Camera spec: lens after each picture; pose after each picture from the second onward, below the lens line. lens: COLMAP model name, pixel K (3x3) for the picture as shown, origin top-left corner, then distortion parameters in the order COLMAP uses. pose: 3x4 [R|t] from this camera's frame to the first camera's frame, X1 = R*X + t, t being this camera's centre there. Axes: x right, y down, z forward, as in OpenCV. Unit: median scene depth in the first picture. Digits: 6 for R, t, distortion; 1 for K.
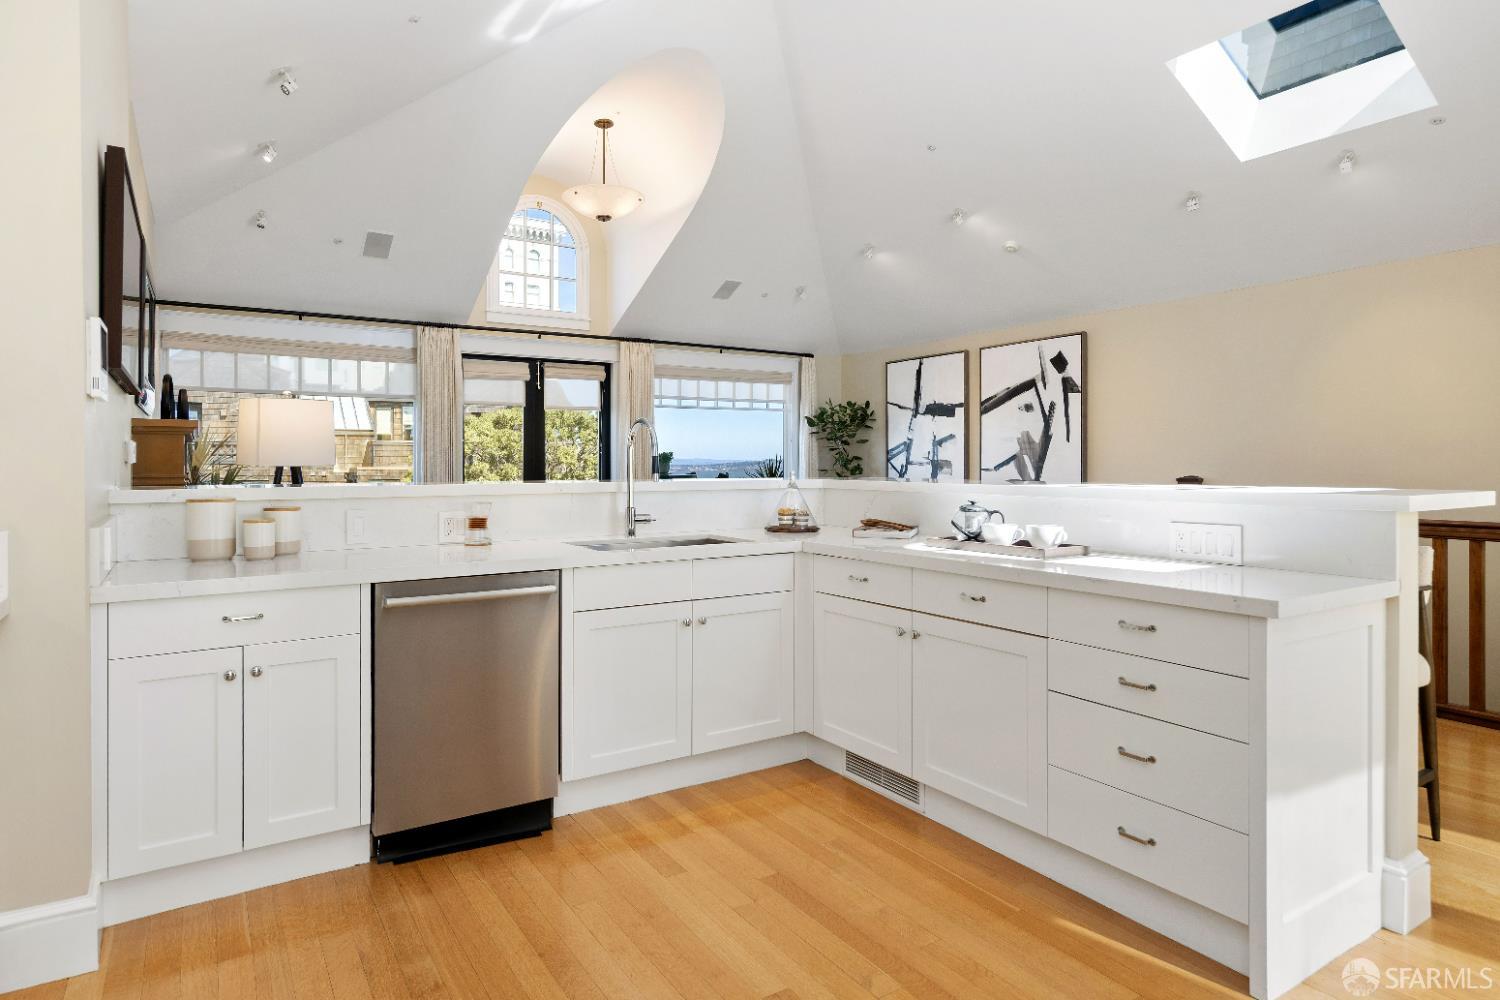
lens RADIAL K [[827.6, 0, 681.6], [0, 827.6, 415.6], [0, 0, 1]] dist [-0.006380, -0.000565]
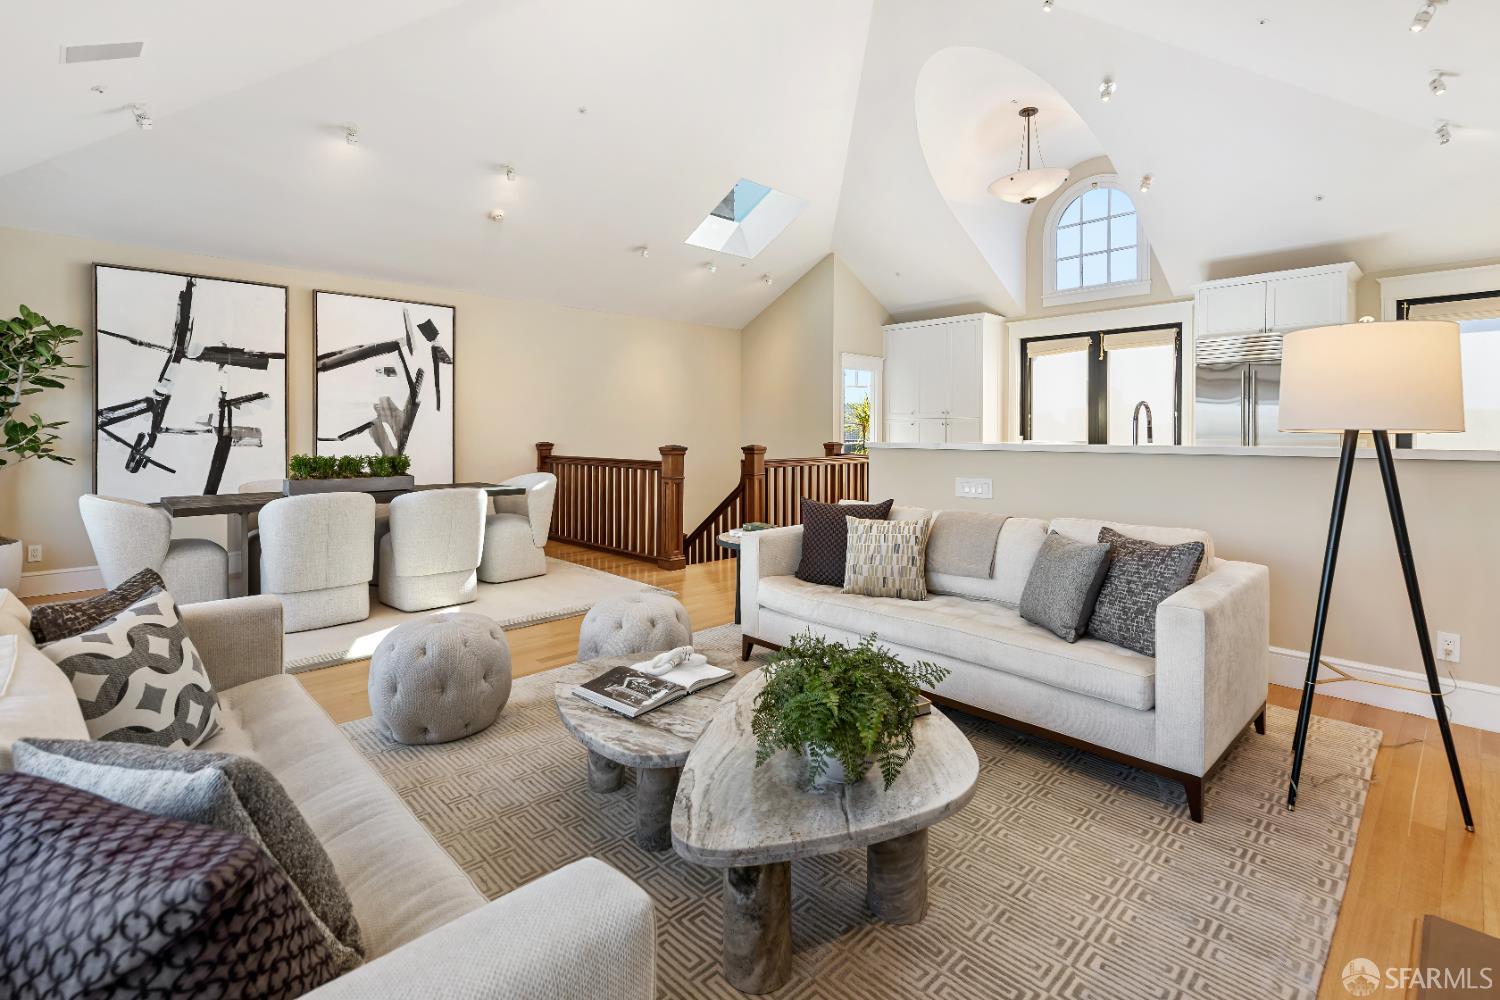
lens RADIAL K [[720.4, 0, 754.7], [0, 720.4, 426.1], [0, 0, 1]] dist [0.004943, 0.000392]
pose [[-0.248892, 0.009059, 0.968489, -0.414460], [-0.057964, 0.998025, -0.024231, 0.042316], [-0.966795, -0.062168, -0.247876, 0.724242]]
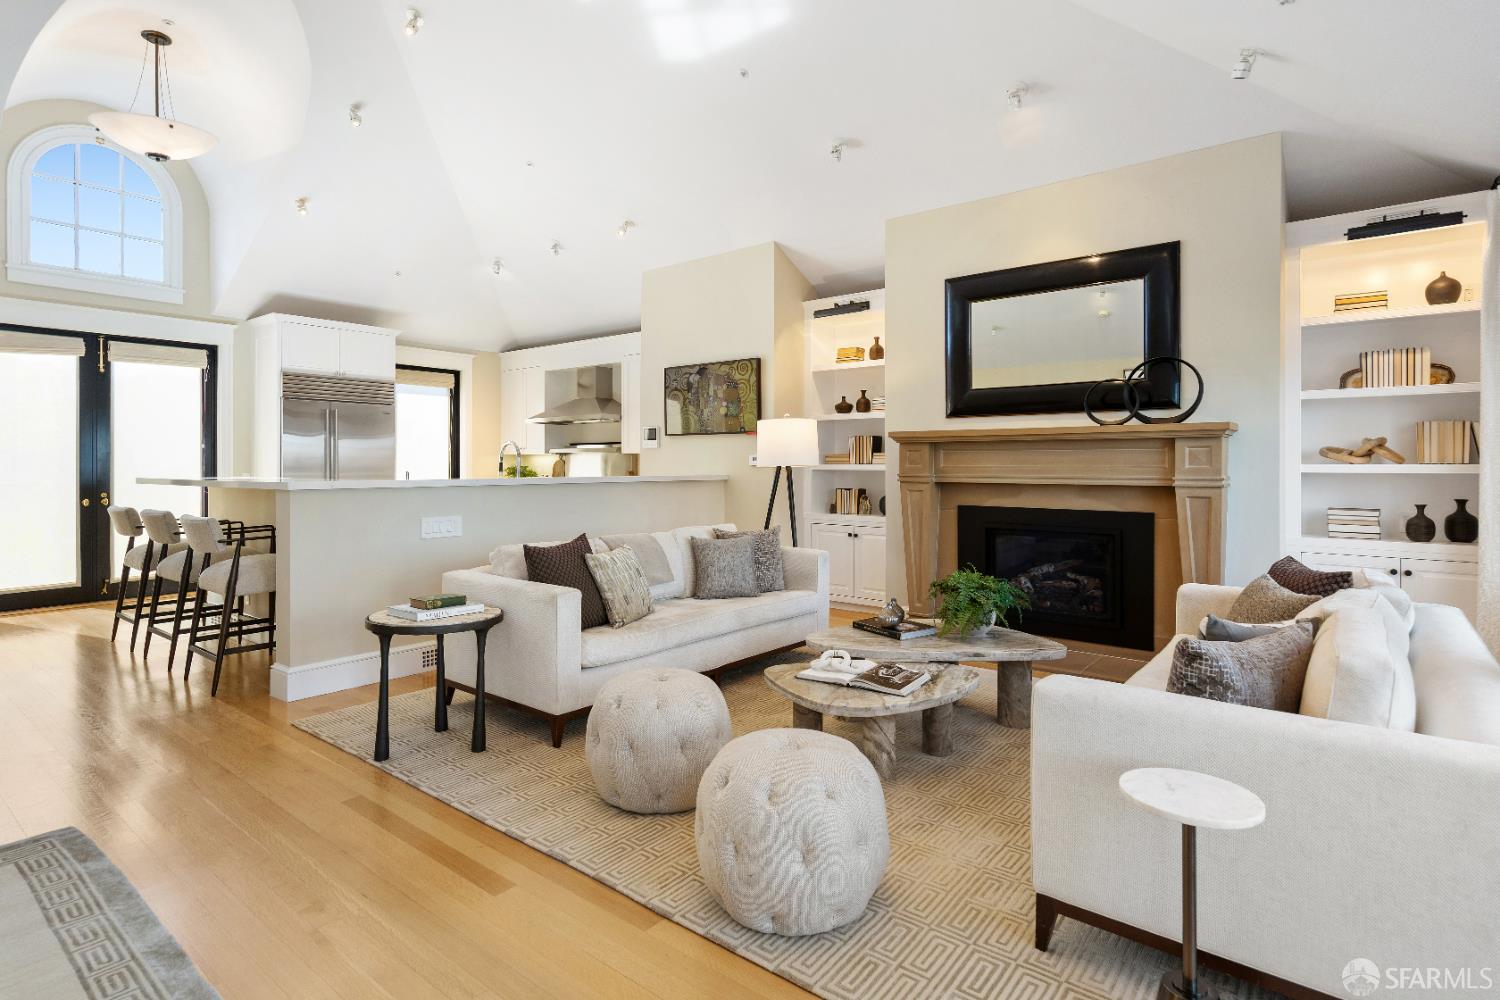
lens RADIAL K [[762.4, 0, 750.7], [0, 762.4, 469.8], [0, 0, 1]] dist [-0.005112, -0.000520]
pose [[-0.934336, 0.010834, -0.356229, 0.019846], [0.027490, 0.998751, -0.041728, 0.052395], [0.355331, -0.048781, -0.933467, 0.975621]]
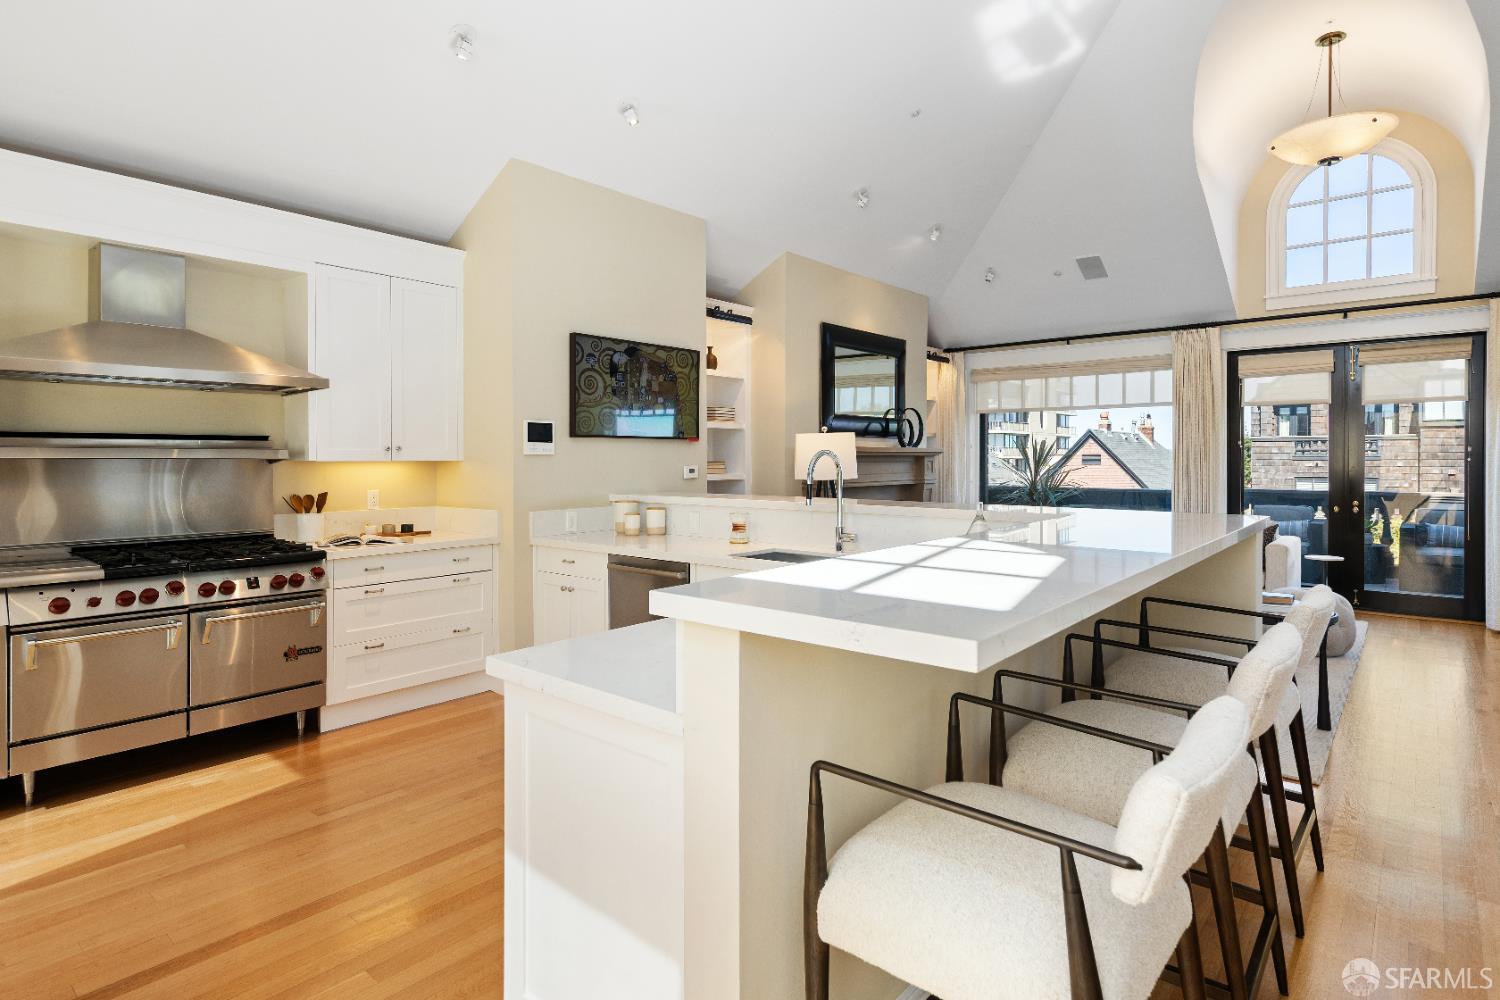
lens RADIAL K [[762.4, 0, 747.6], [0, 762.4, 469.1], [0, 0, 1]] dist [-0.005112, -0.000520]
pose [[0.318607, 0.015940, -0.947753, 0.328372], [0.056112, 0.997788, 0.035645, -0.005173], [0.946225, -0.064537, 0.317008, 0.196252]]
